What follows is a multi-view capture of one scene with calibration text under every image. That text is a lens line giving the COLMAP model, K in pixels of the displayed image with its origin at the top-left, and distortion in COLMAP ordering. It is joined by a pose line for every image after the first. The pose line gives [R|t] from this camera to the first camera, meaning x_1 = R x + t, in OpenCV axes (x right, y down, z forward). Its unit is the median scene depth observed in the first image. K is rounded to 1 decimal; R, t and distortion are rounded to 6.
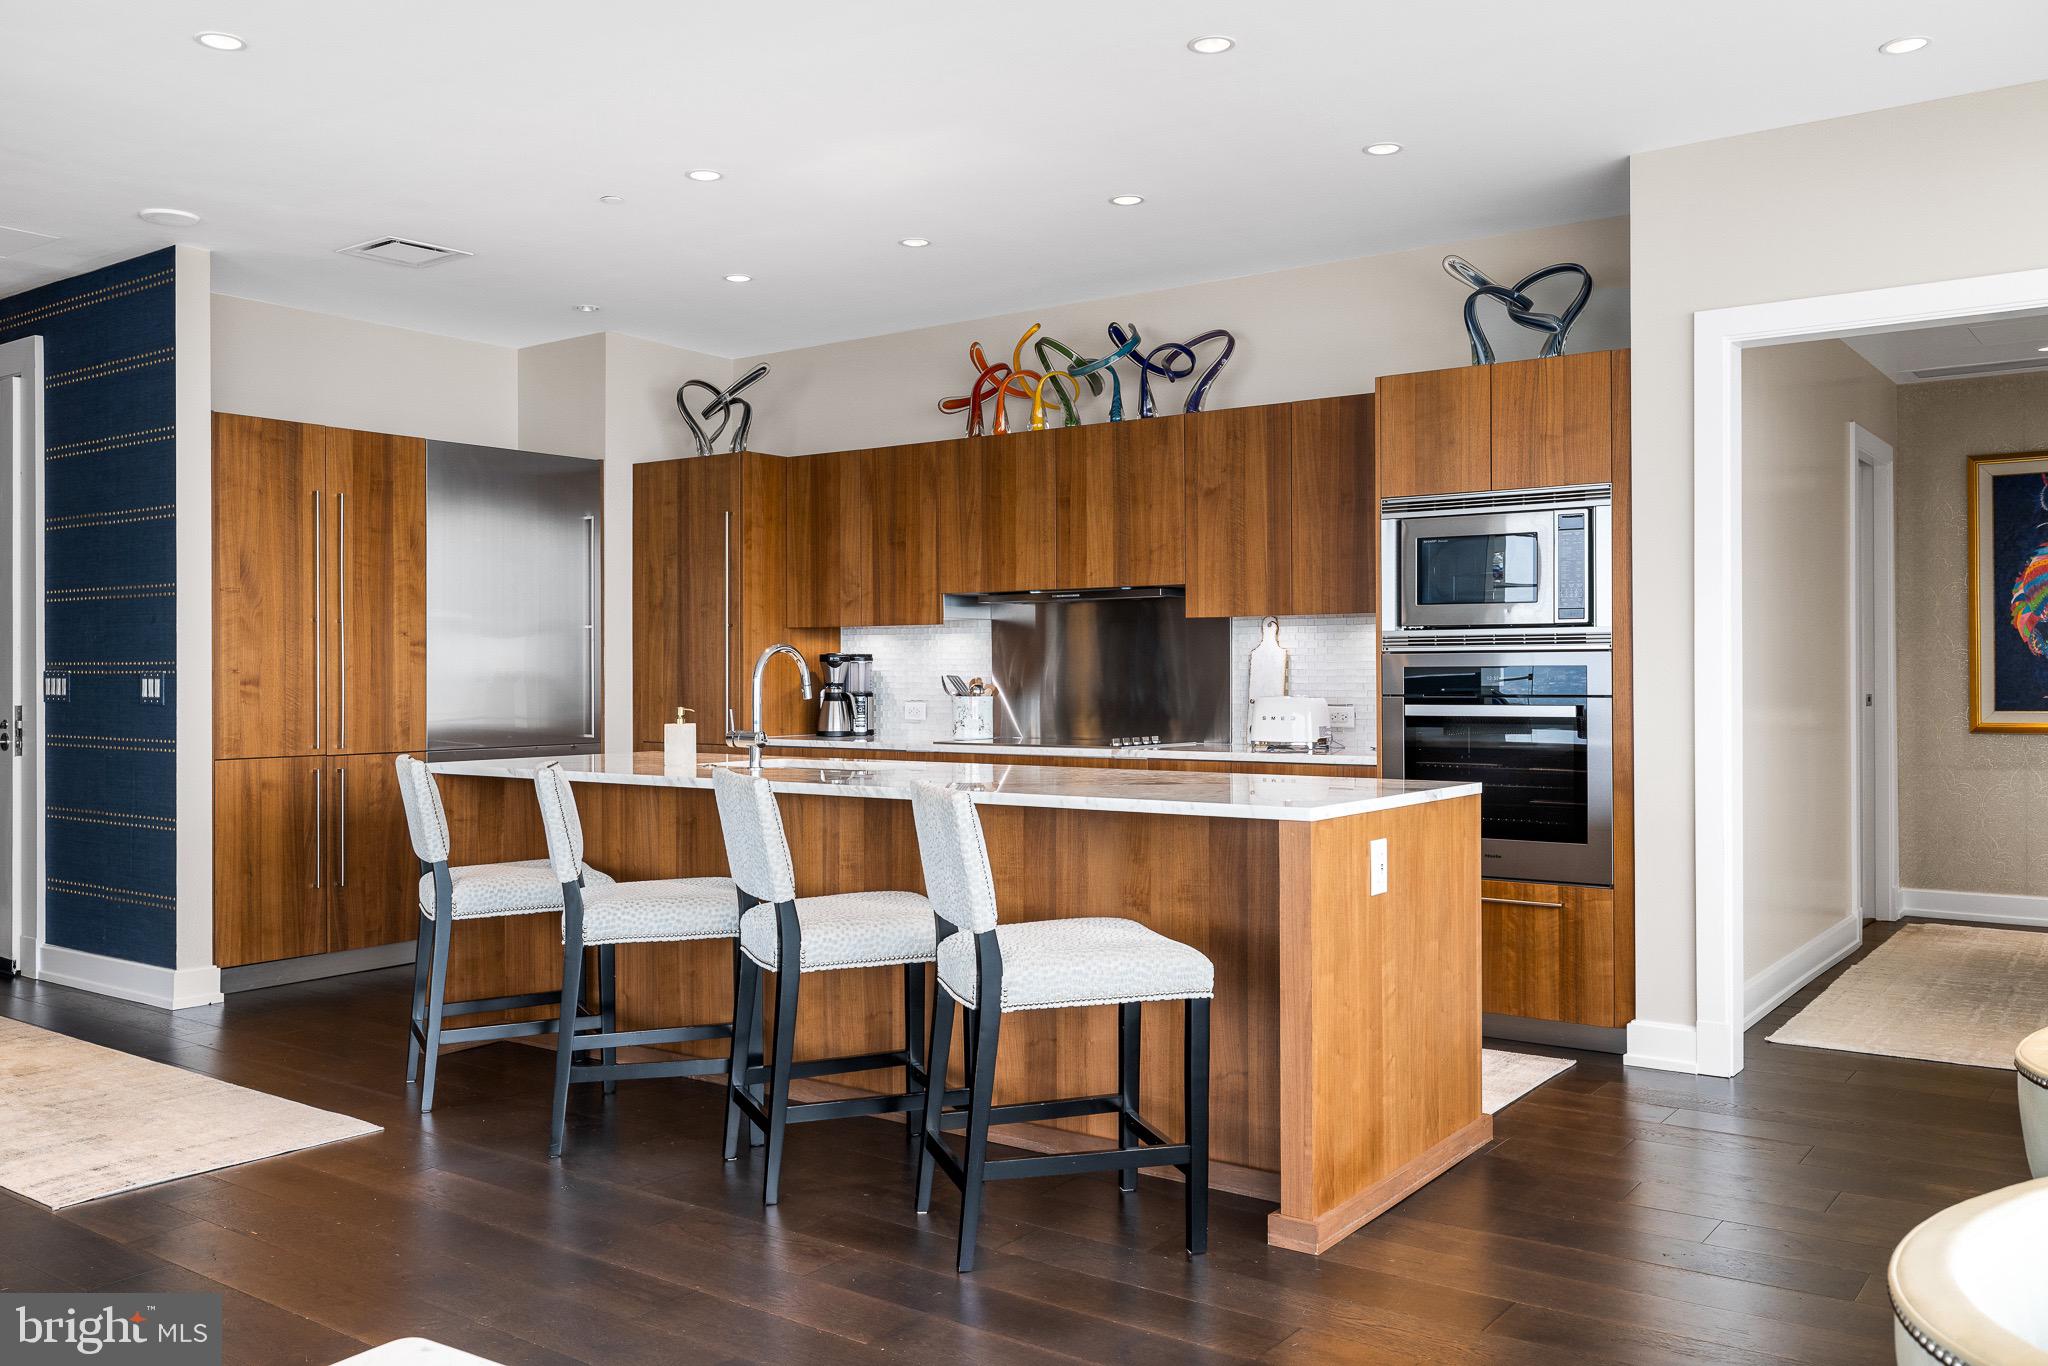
lens RADIAL K [[1708.7, 0, 1010.4], [0, 1708.7, 688.1], [0, 0, 1]] dist [0.008314, 0.000876]
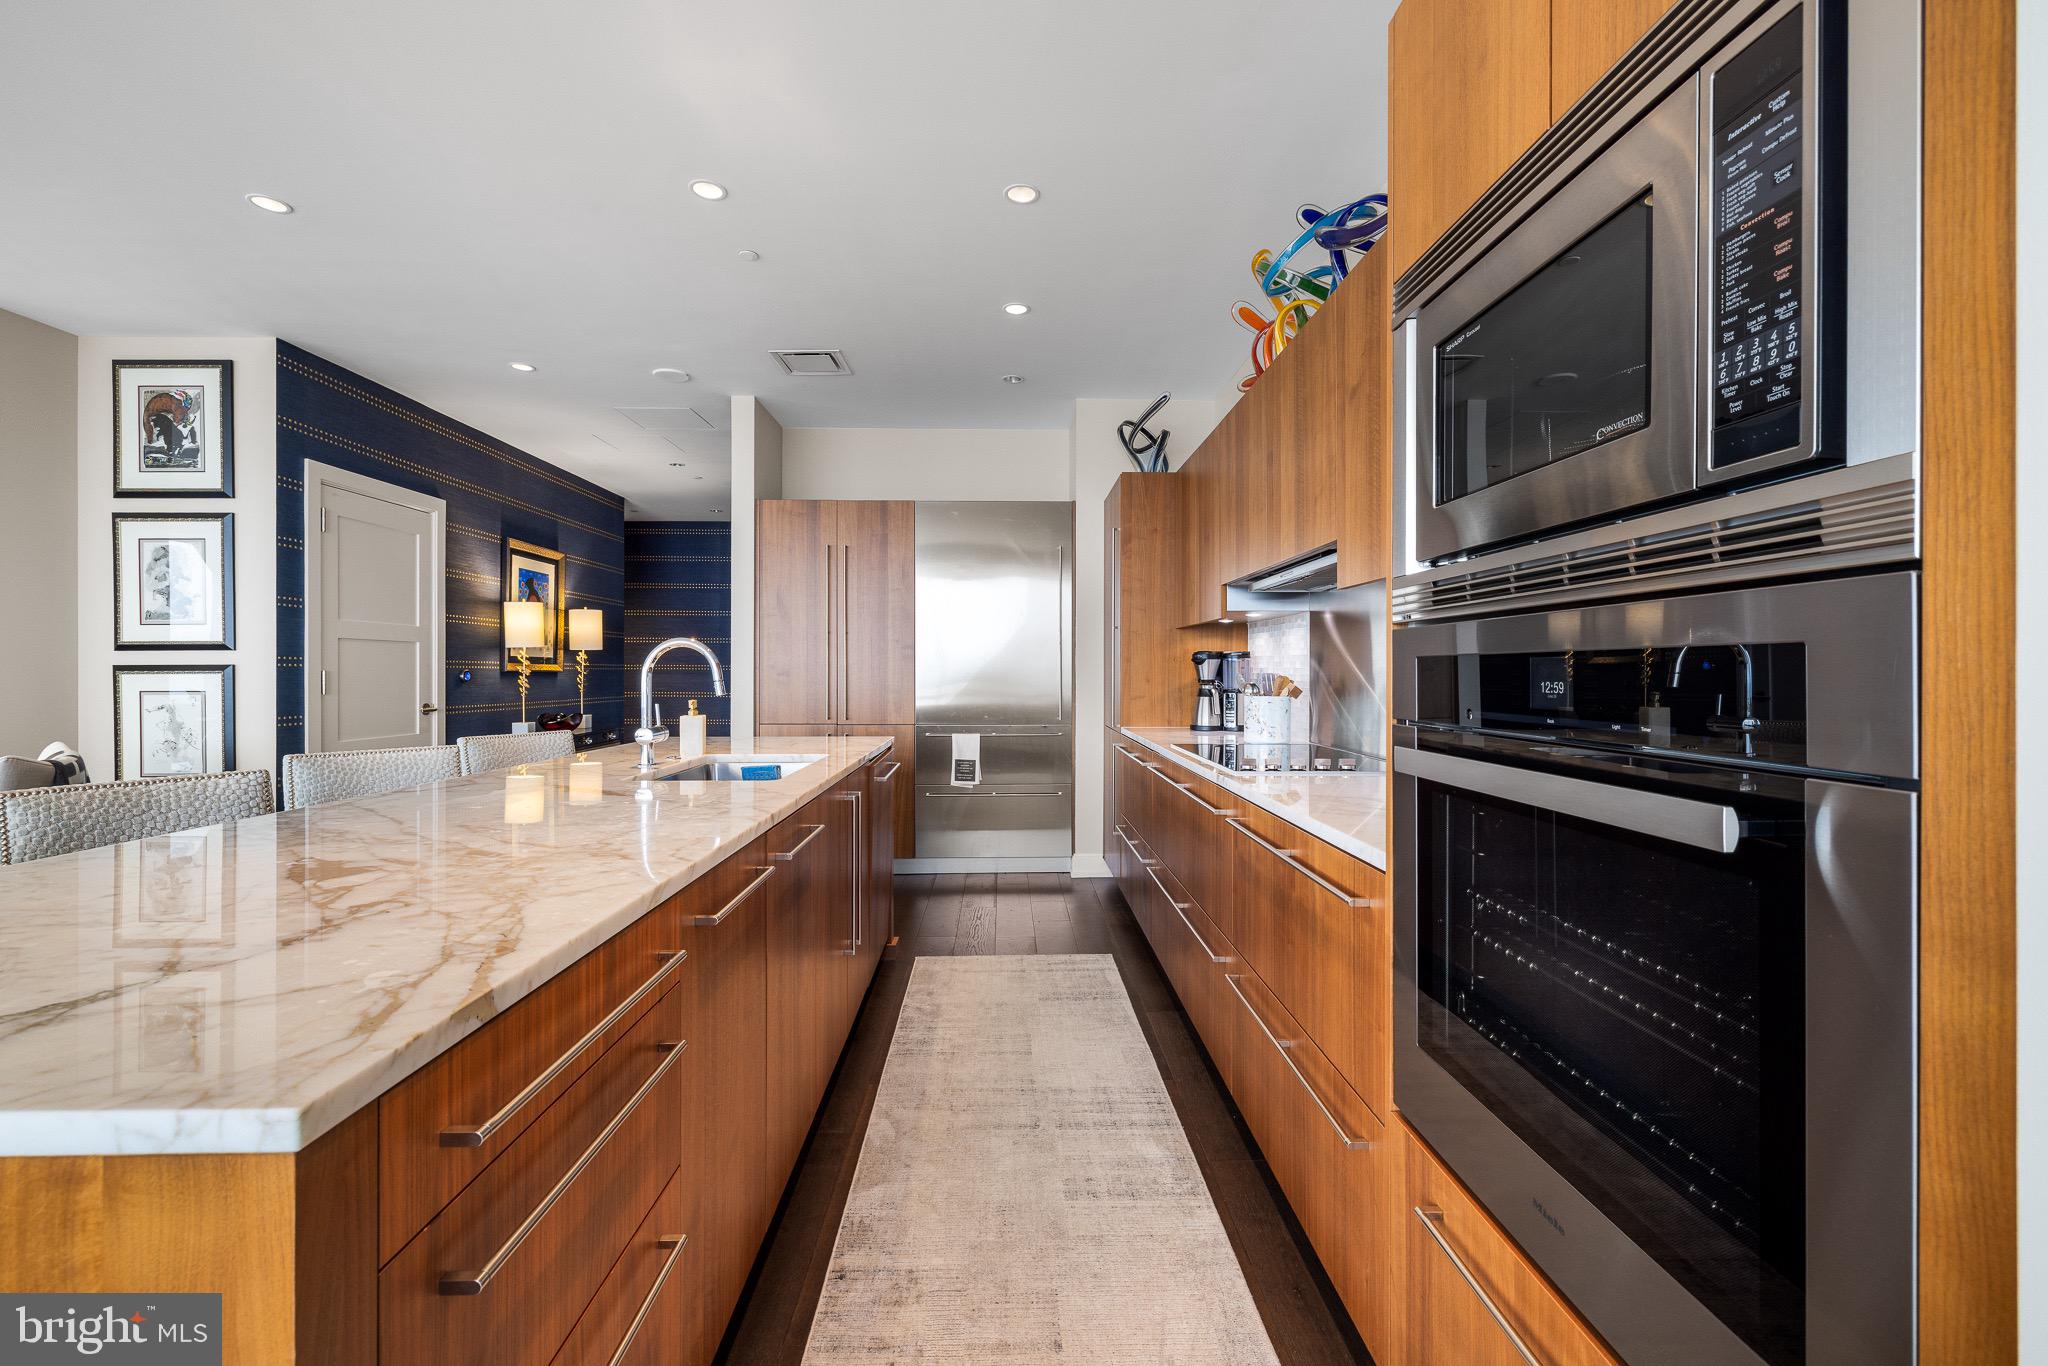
lens RADIAL K [[876.8, 0, 1022.3], [0, 876.8, 675.4], [0, 0, 1]] dist [0.001333, 0.000766]
pose [[0.606703, 0.008193, -0.794887, 0.296613], [-0.010814, 0.999939, 0.002052, -0.005748], [0.794855, 0.007351, 0.606755, 0.678762]]
